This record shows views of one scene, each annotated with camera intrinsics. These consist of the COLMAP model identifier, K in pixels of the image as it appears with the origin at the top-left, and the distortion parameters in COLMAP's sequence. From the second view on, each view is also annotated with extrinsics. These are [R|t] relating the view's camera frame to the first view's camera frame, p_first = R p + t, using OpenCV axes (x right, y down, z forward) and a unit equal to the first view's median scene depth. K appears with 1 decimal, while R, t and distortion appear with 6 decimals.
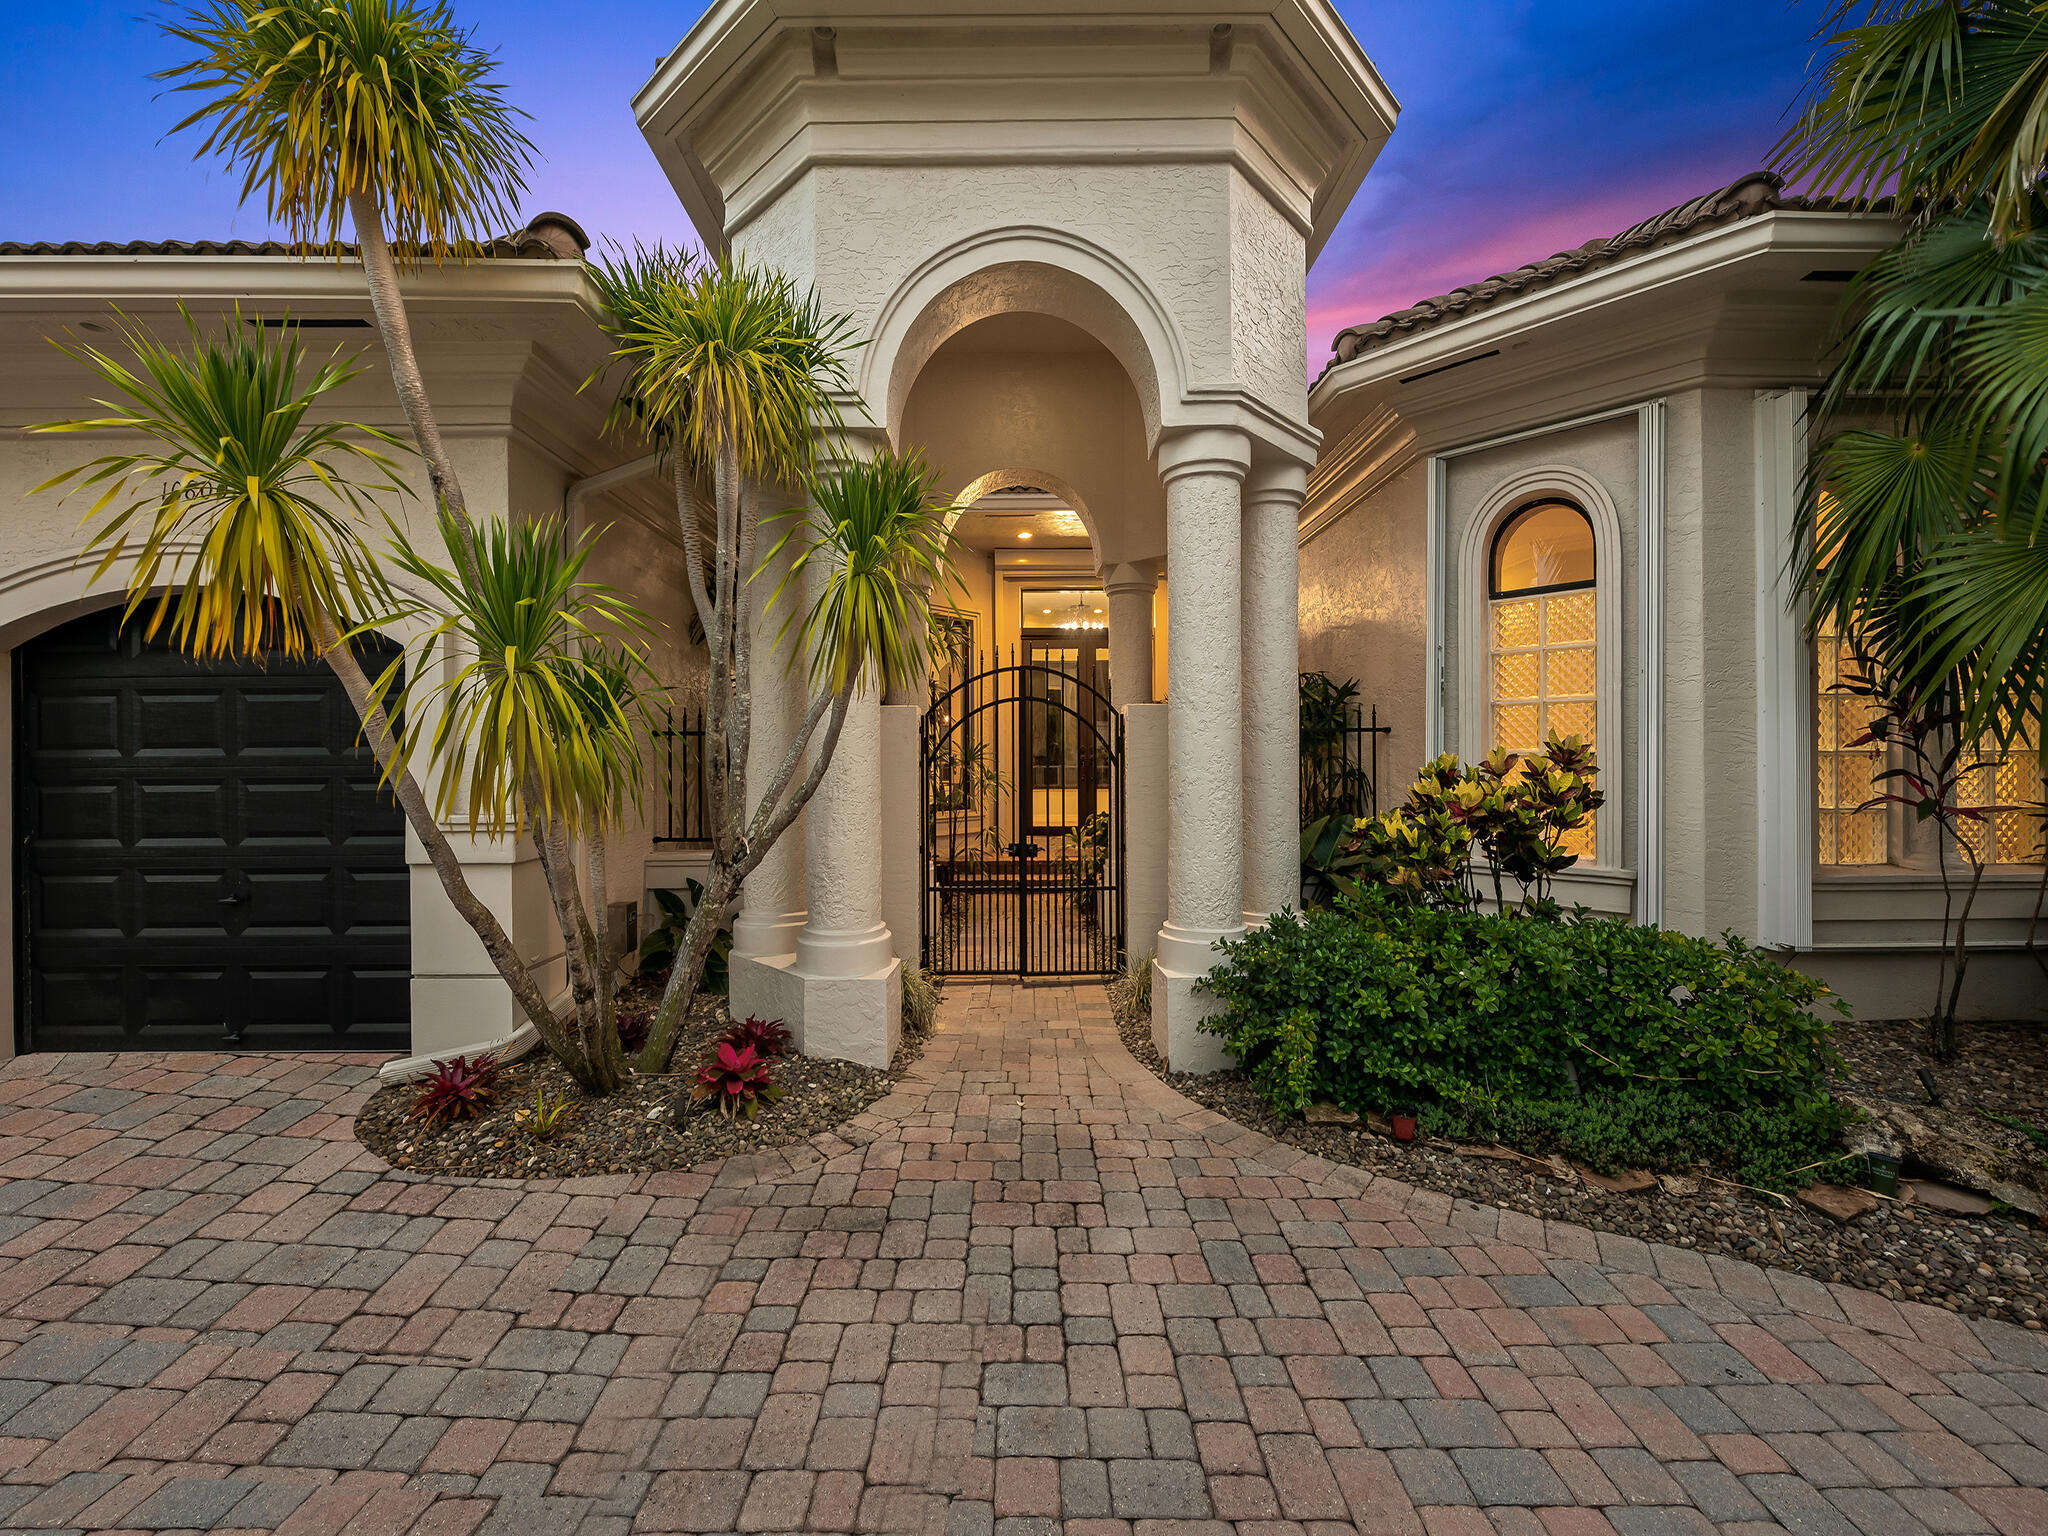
lens RADIAL K [[841.3, 0, 1017.2], [0, 841.3, 760.0], [0, 0, 1]] dist [-0.000133, -0.000093]
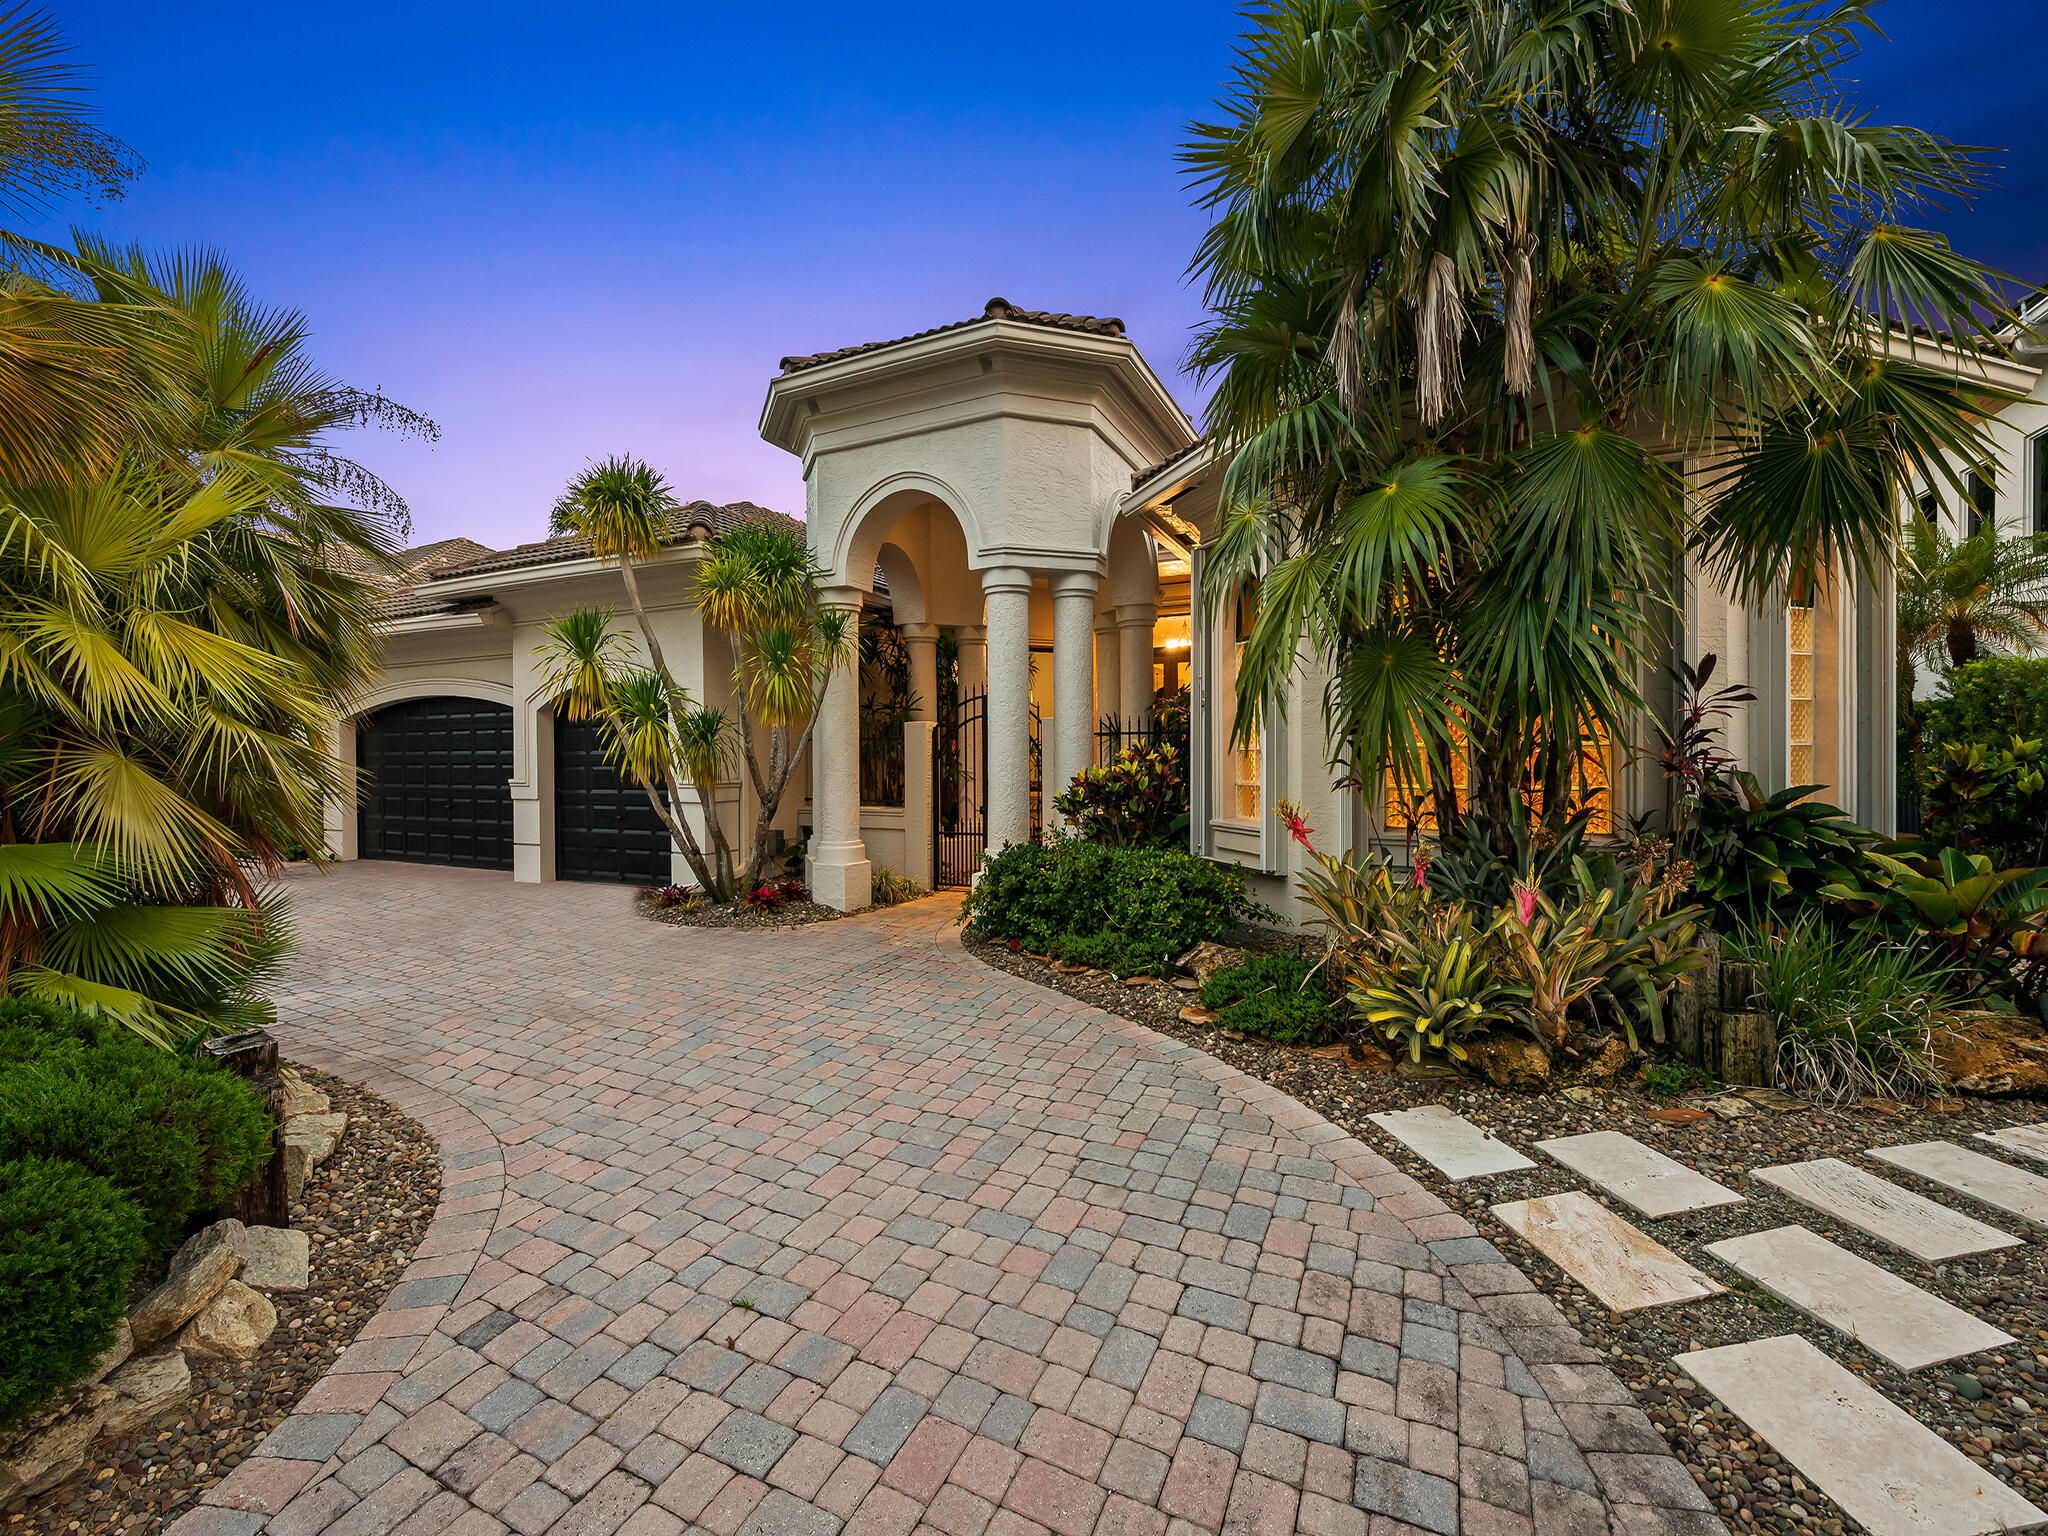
lens RADIAL K [[863.7, 0, 1023.0], [0, 863.7, 760.4], [0, 0, 1]] dist [0.010225, 0.000354]
pose [[0.897080, 0.003383, -0.441854, 1.097106], [0.001302, 0.999946, 0.010300, -0.005092], [0.441865, -0.009815, 0.897028, -0.621835]]
